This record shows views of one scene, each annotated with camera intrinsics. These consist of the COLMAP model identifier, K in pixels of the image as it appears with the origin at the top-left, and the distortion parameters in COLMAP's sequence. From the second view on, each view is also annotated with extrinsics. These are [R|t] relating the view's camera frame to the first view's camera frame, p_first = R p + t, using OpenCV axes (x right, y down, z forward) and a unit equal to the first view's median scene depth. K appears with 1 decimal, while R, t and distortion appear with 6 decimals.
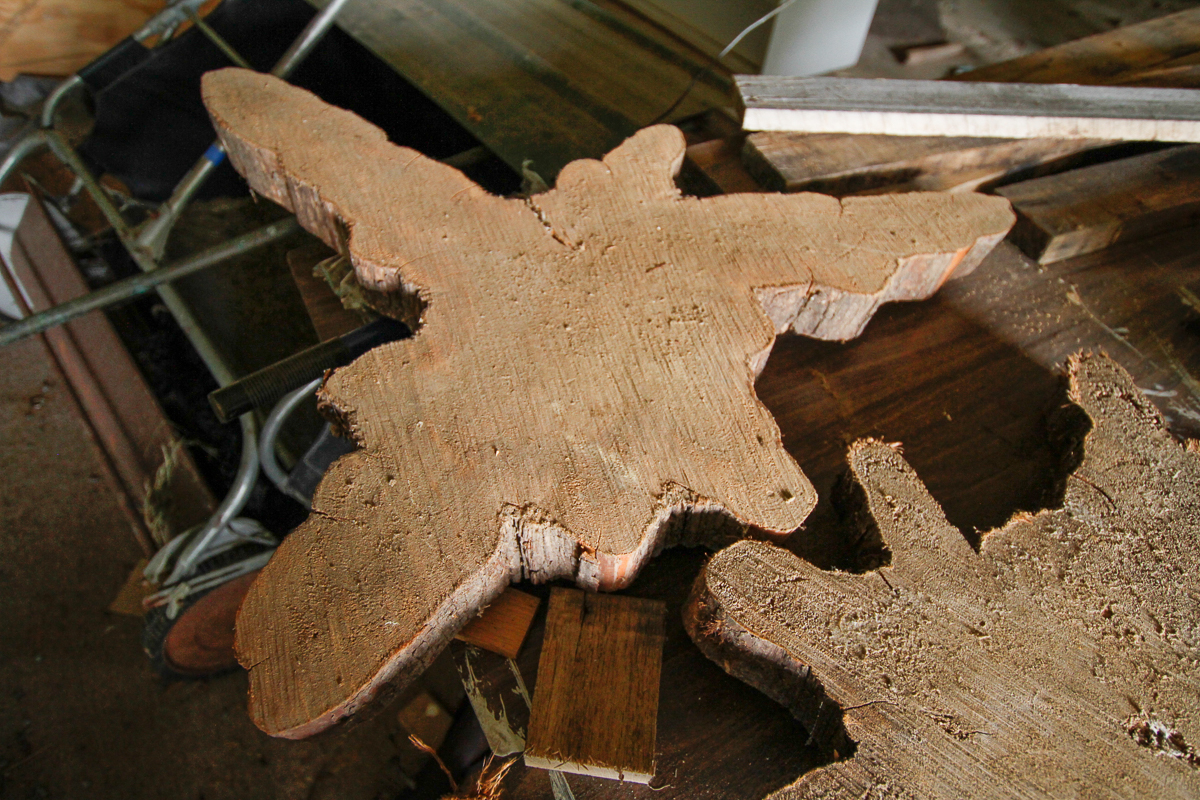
lens RADIAL K [[728.3, 0, 598.1], [0, 728.3, 402.1], [0, 0, 1]] dist [-0.014128, 0.003678]
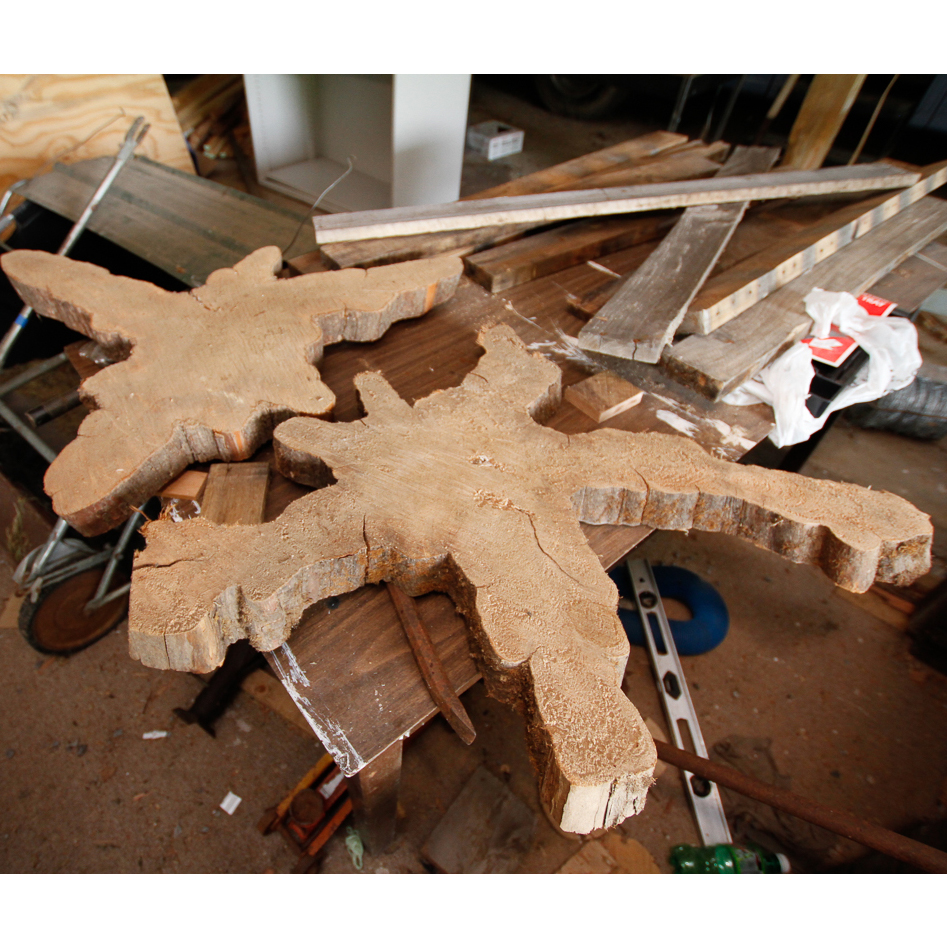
lens RADIAL K [[554.0, 0, 401.2], [0, 554.0, 488.5], [0, 0, 1]] dist [-0.033165, 0.004115]
pose [[0.983244, -0.167660, 0.071567, 0.269239], [0.169616, 0.985261, -0.022147, 0.363632], [-0.066799, 0.033915, 0.997190, -0.435365]]
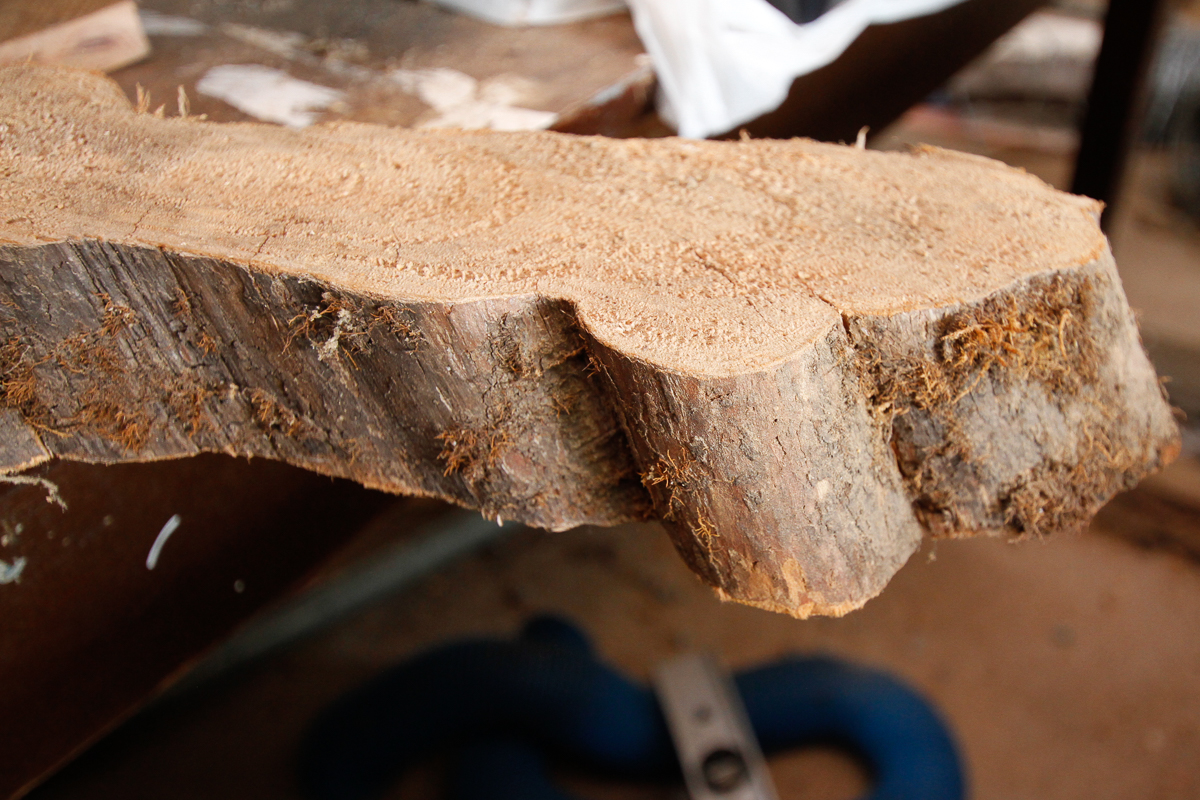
lens RADIAL K [[1229.3, 0, 600.0], [0, 1229.3, 400.0], [0, 0, 1]] dist [0.002280, 0.001066]
pose [[0.921891, -0.305188, 0.238700, 1.017690], [0.340818, 0.931789, -0.124951, 0.642547], [-0.184284, 0.196545, 0.963021, 0.115479]]
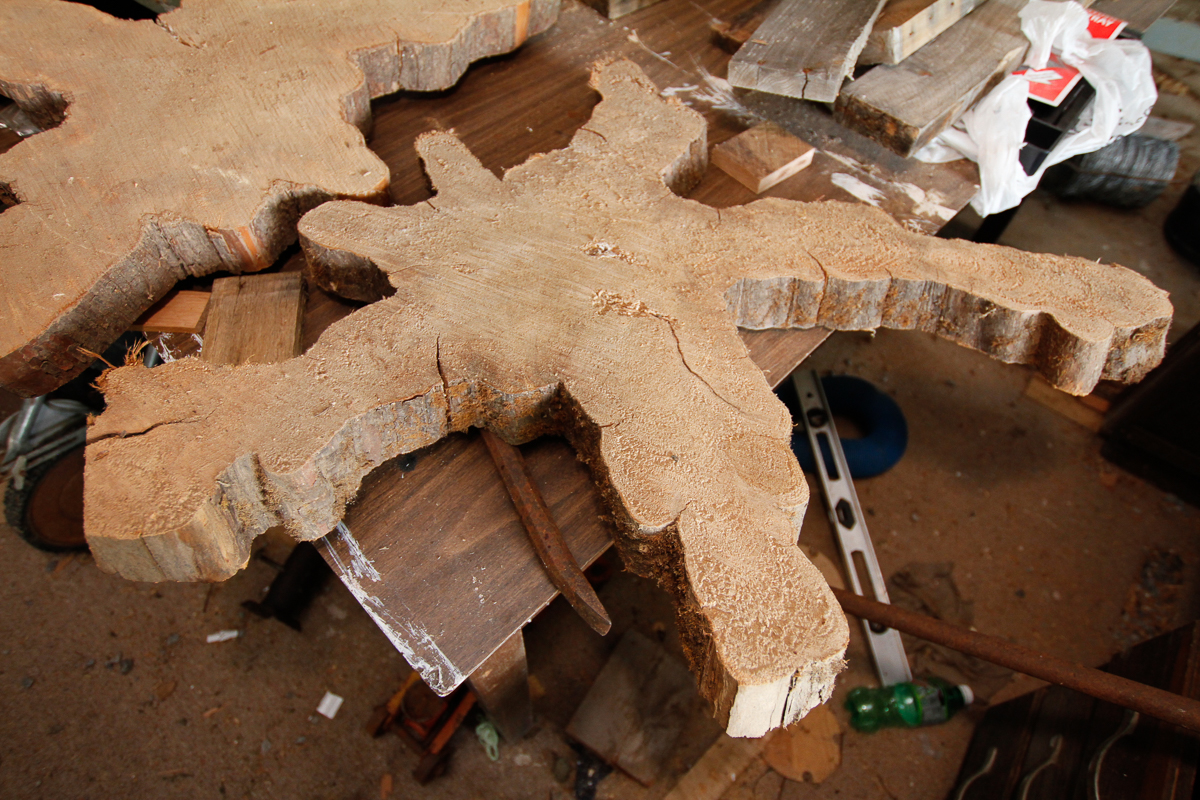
lens RADIAL K [[650.3, 0, 603.1], [0, 650.3, 412.7], [0, 0, 1]] dist [-0.023547, 0.003176]
pose [[0.955945, -0.254076, 0.147021, 0.322649], [0.229770, 0.959343, 0.163913, 0.383059], [-0.182690, -0.122911, 0.975457, -0.278137]]
